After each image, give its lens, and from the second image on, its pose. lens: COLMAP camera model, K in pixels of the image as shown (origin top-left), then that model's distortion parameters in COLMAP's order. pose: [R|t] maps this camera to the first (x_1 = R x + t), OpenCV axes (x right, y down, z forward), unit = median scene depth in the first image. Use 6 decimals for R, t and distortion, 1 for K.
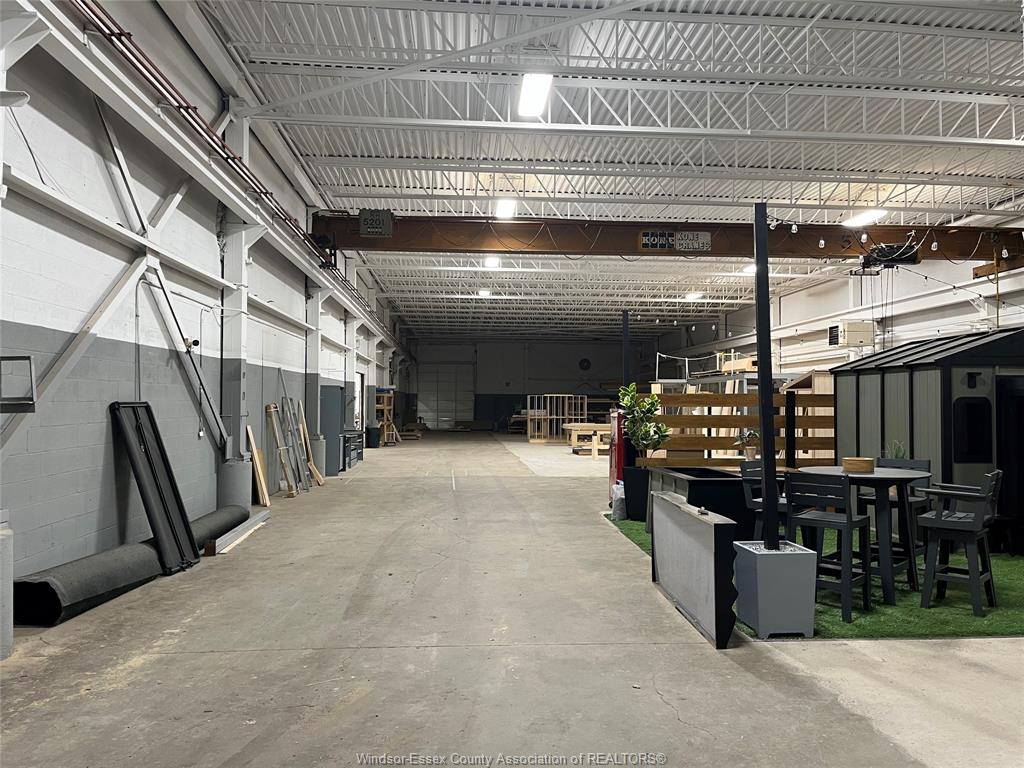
lens RADIAL K [[756.6, 0, 512.0], [0, 756.6, 384.0], [0, 0, 1]] dist [-0.001253, -0.000644]
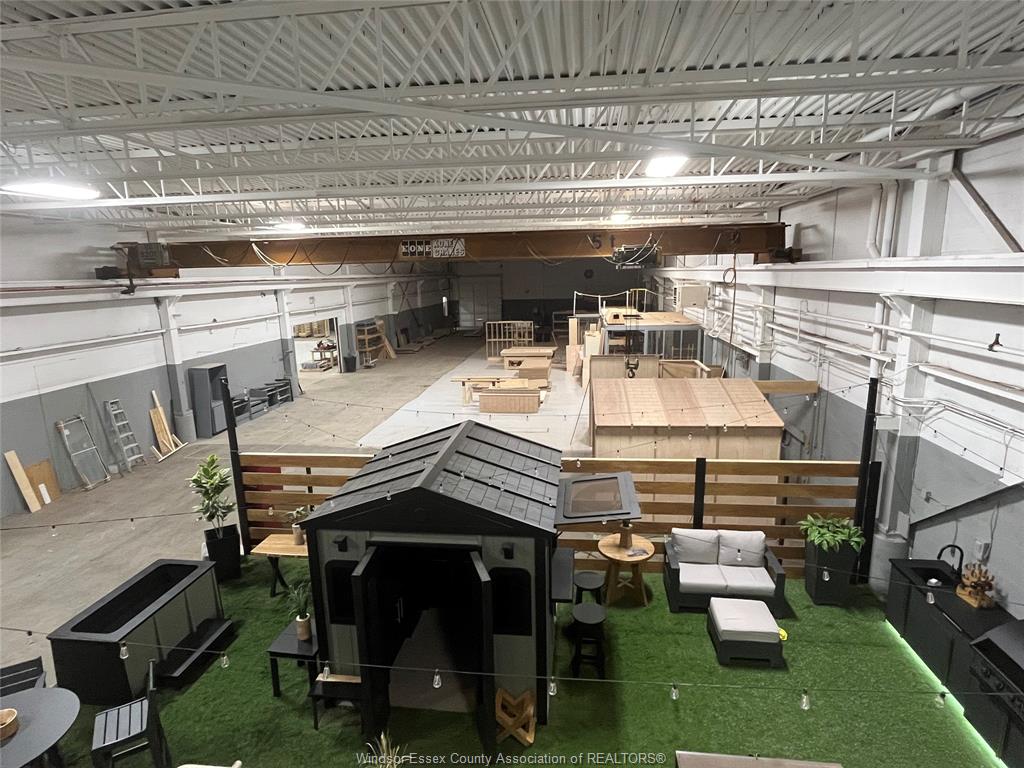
lens RADIAL K [[554.3, 0, 512.0], [0, 554.3, 384.0], [0, 0, 1]] dist [-0.001347, -0.000657]
pose [[0.979193, 0.013627, -0.202472, 0.487515], [0.032606, 0.974214, 0.223256, -0.173343], [0.200293, -0.225213, 0.953500, 0.232193]]
